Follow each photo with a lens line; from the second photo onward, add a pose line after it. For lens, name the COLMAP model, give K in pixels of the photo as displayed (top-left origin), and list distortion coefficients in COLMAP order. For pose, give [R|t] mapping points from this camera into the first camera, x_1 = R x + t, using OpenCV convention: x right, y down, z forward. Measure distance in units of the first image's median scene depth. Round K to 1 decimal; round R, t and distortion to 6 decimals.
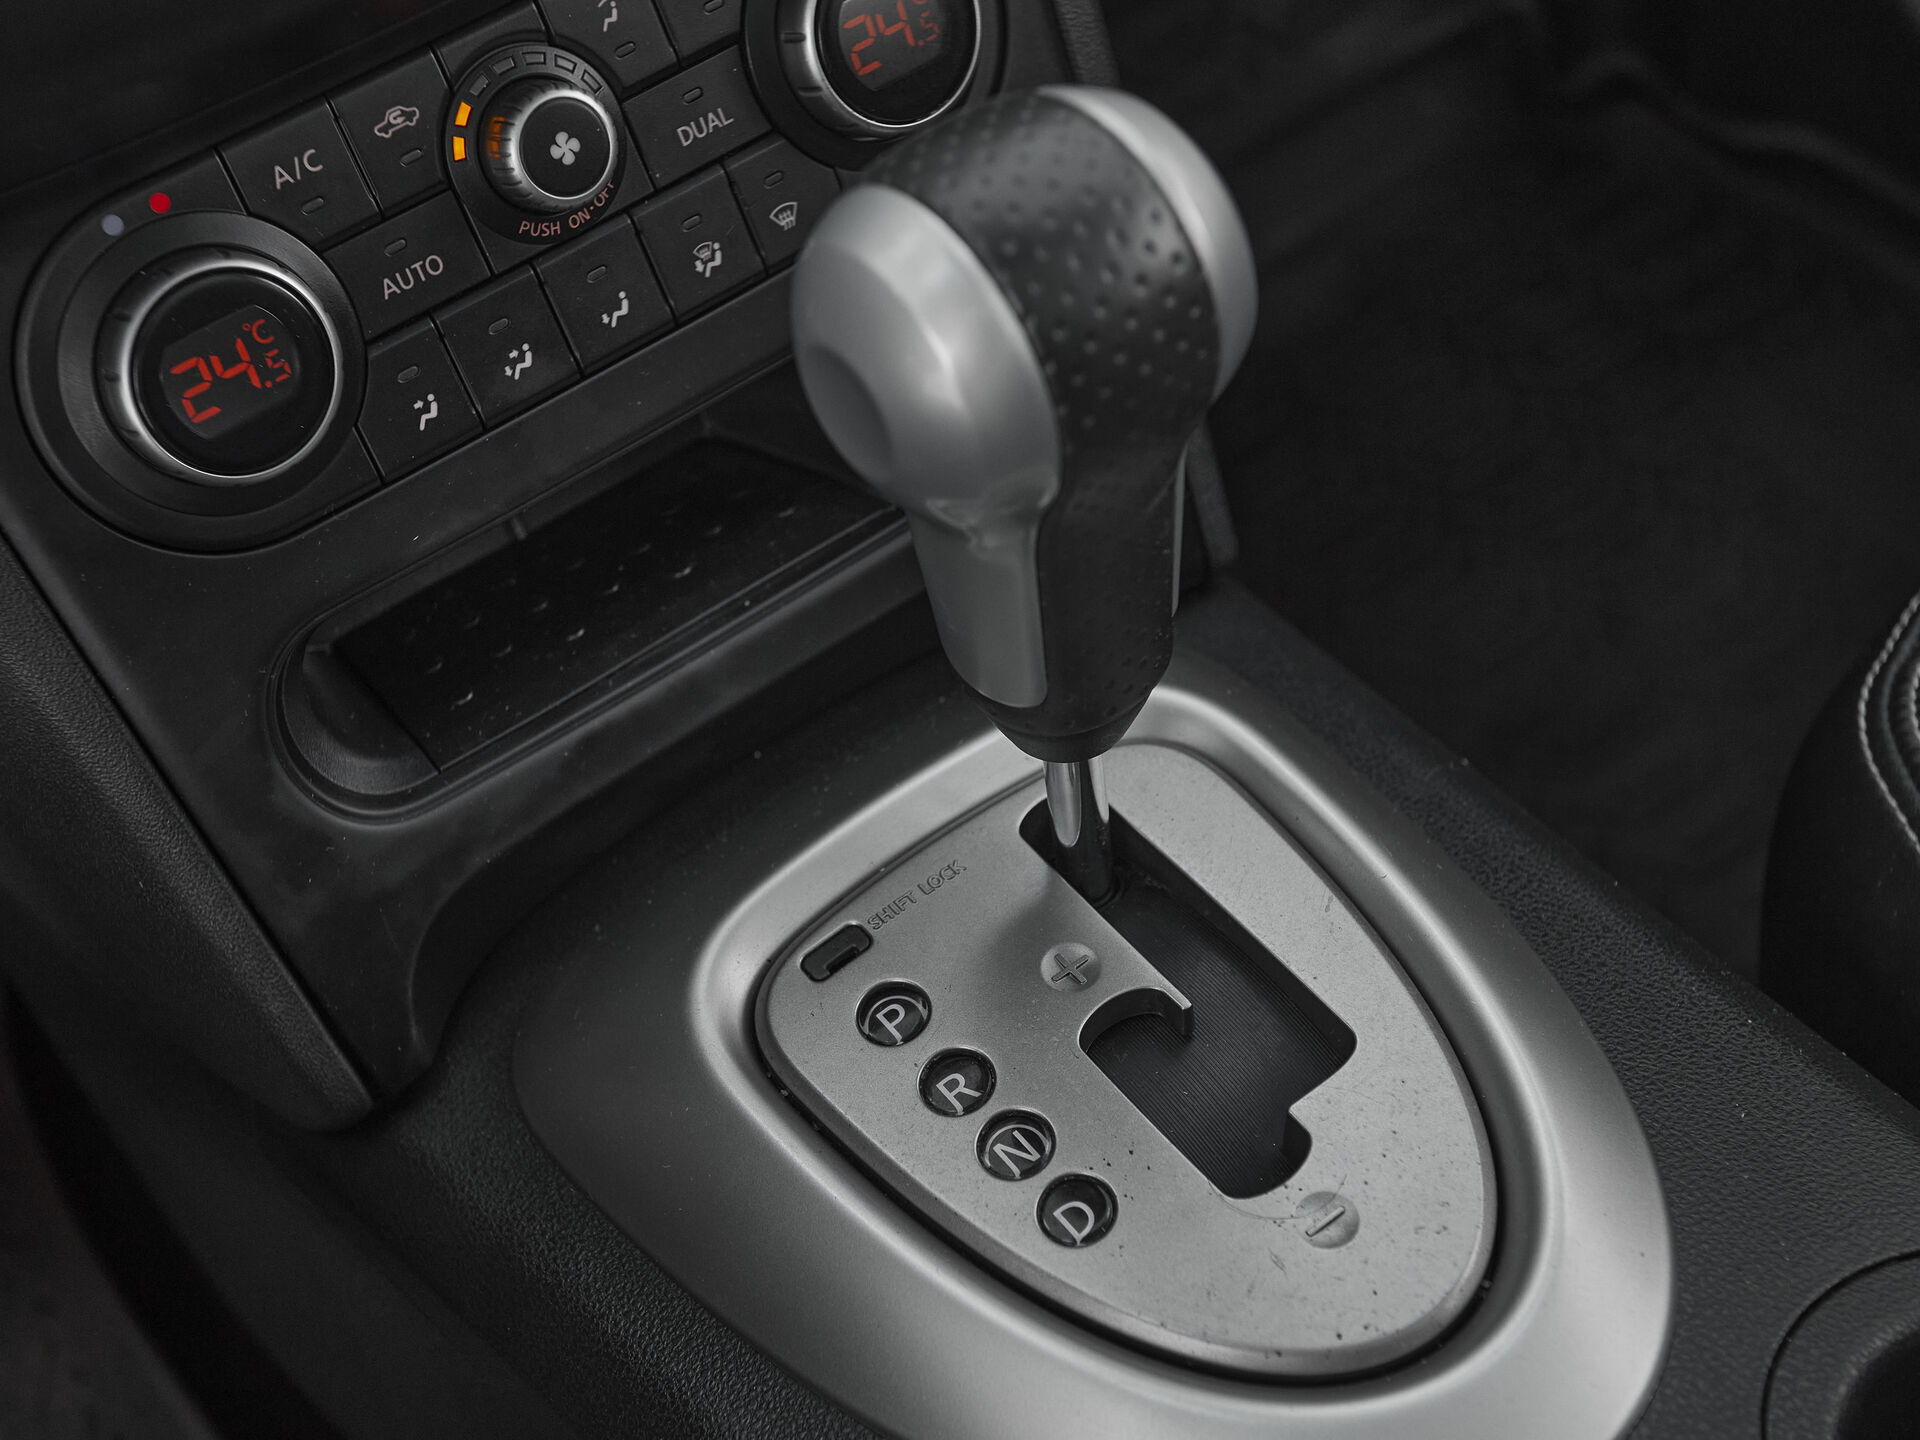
lens RADIAL K [[2629.5, 0, 885.2], [0, 2629.5, 751.7], [0, 0, 1]] dist [0.024752, 0.038983]
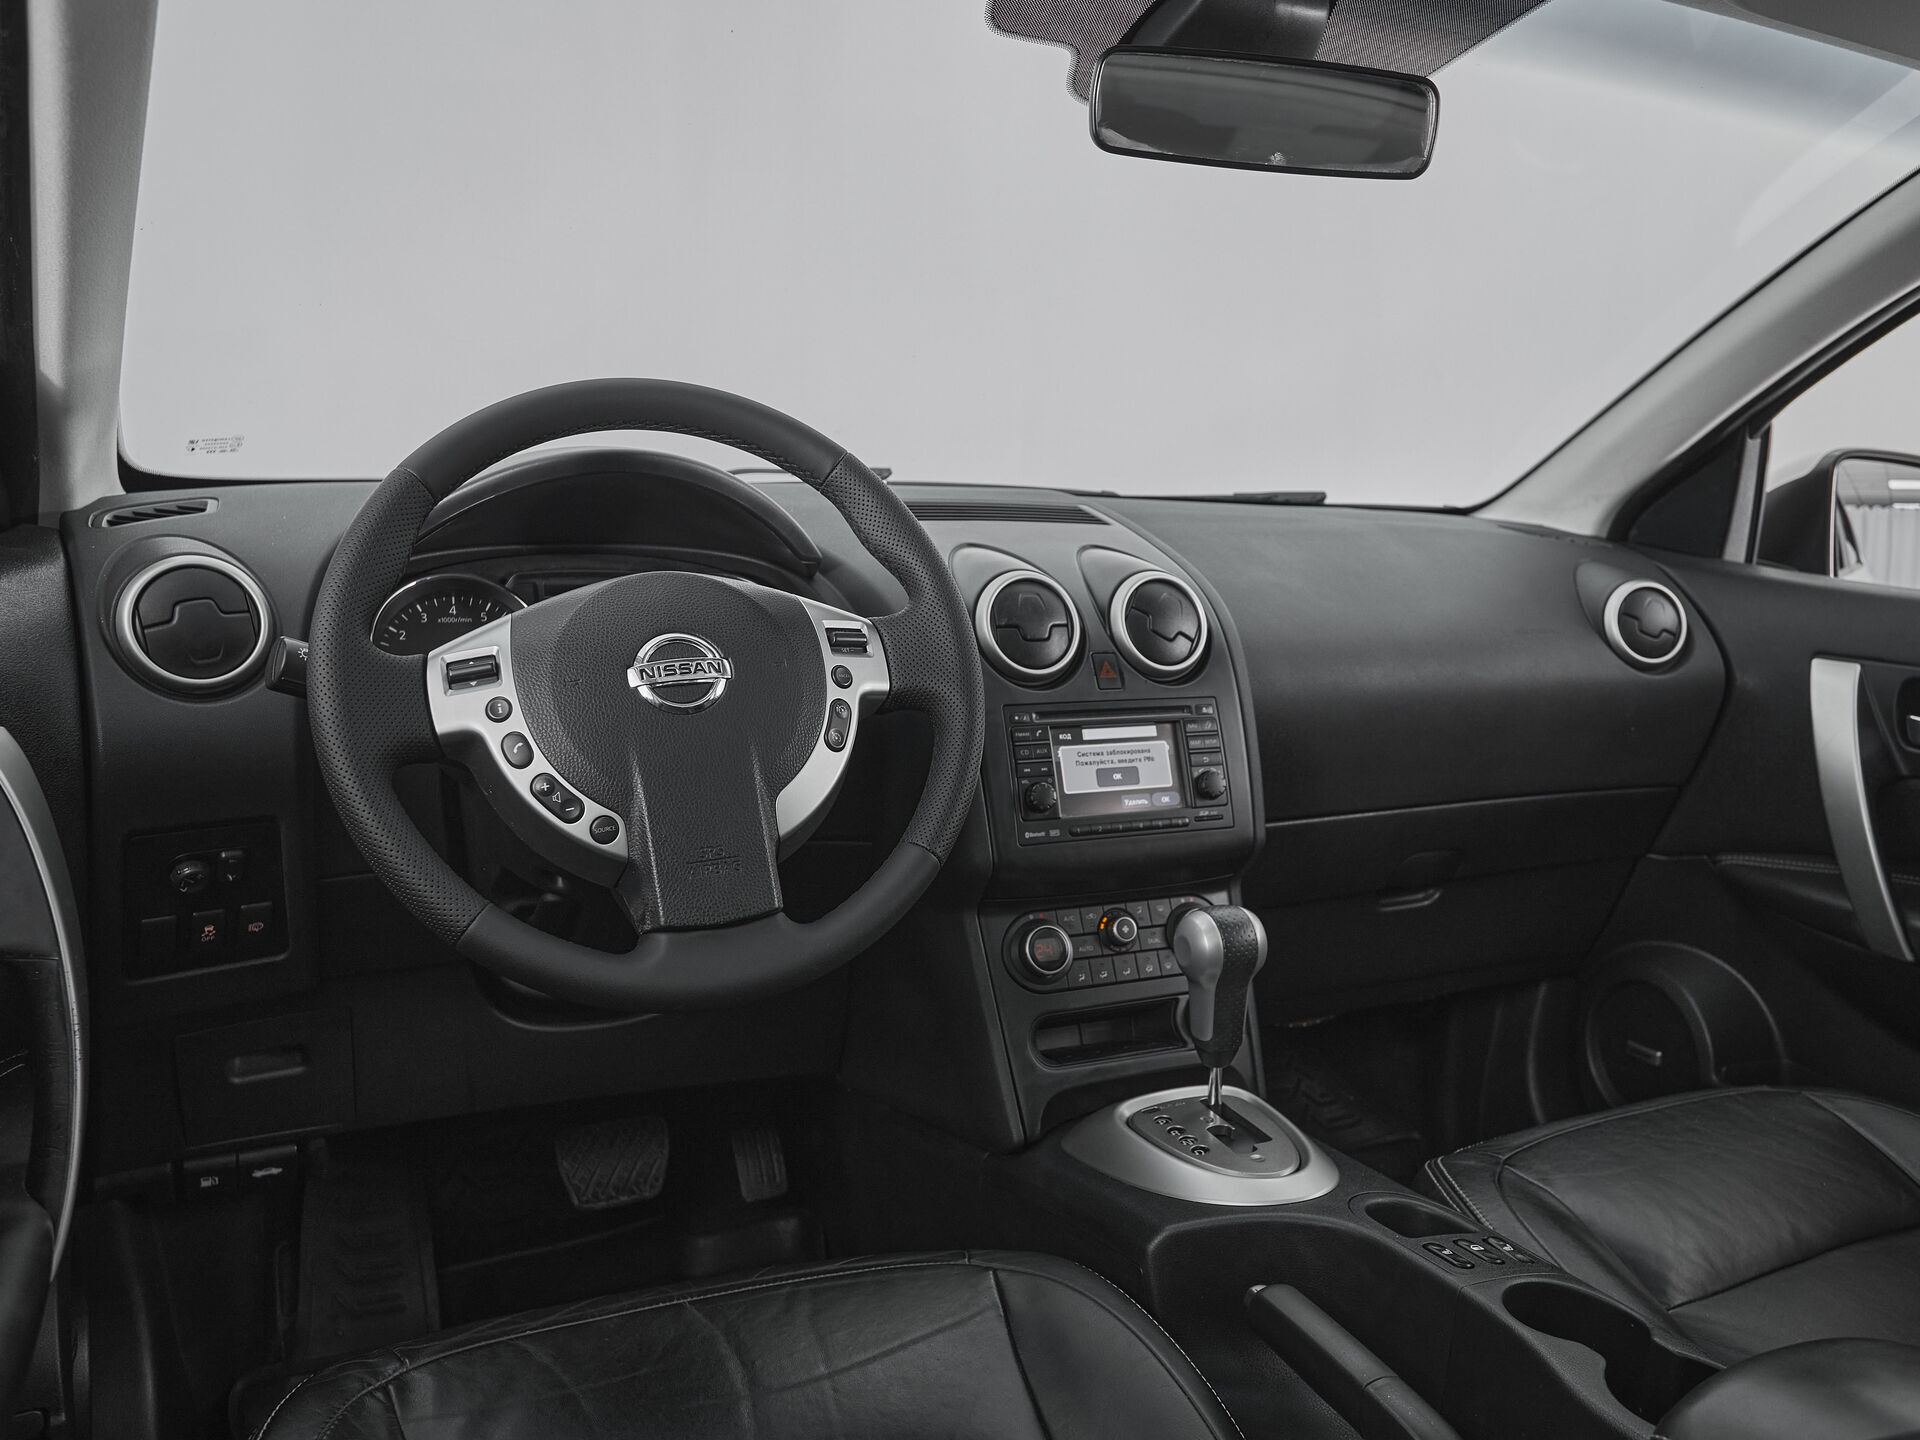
lens RADIAL K [[1500.7, 0, 1017.5], [0, 1500.7, 700.7], [0, 0, 1]] dist [-0.041424, 0.002274]
pose [[0.971802, 0.165562, -0.167901, 0.066197], [-0.234647, 0.749307, -0.619258, 1.111042], [0.023284, 0.641193, 0.767026, -1.233709]]
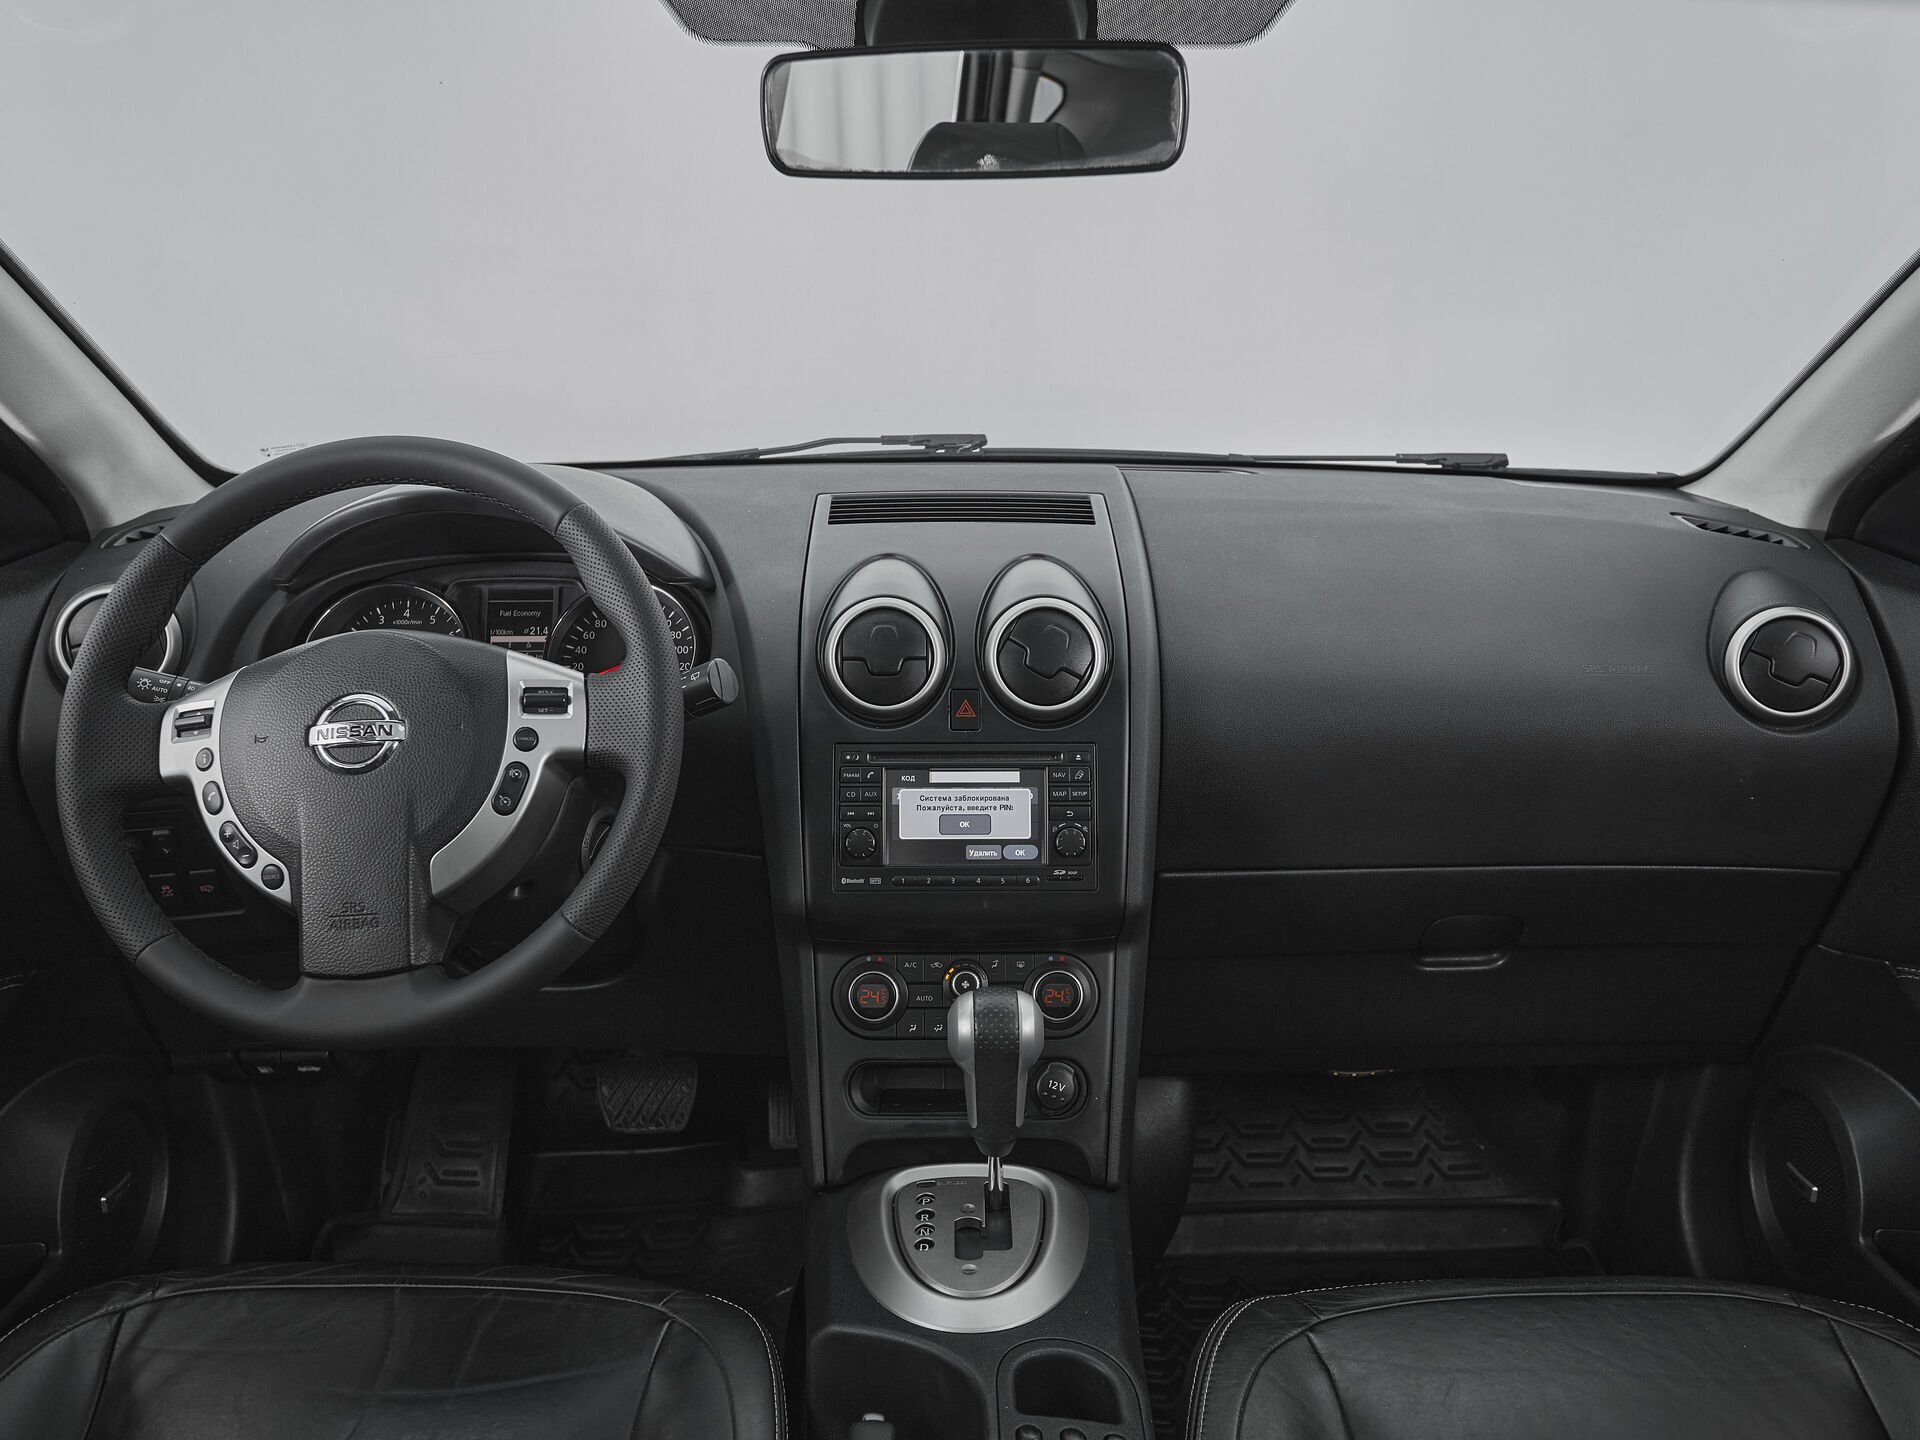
lens RADIAL K [[1471.5, 0, 960.0], [0, 1471.5, 720.0], [0, 0, 1]] dist [-0.043324, 0.011302]
pose [[0.806357, 0.260858, -0.530794, 1.019840], [-0.498409, 0.782876, -0.372415, 0.327452], [0.318398, 0.564852, 0.761292, -1.063314]]
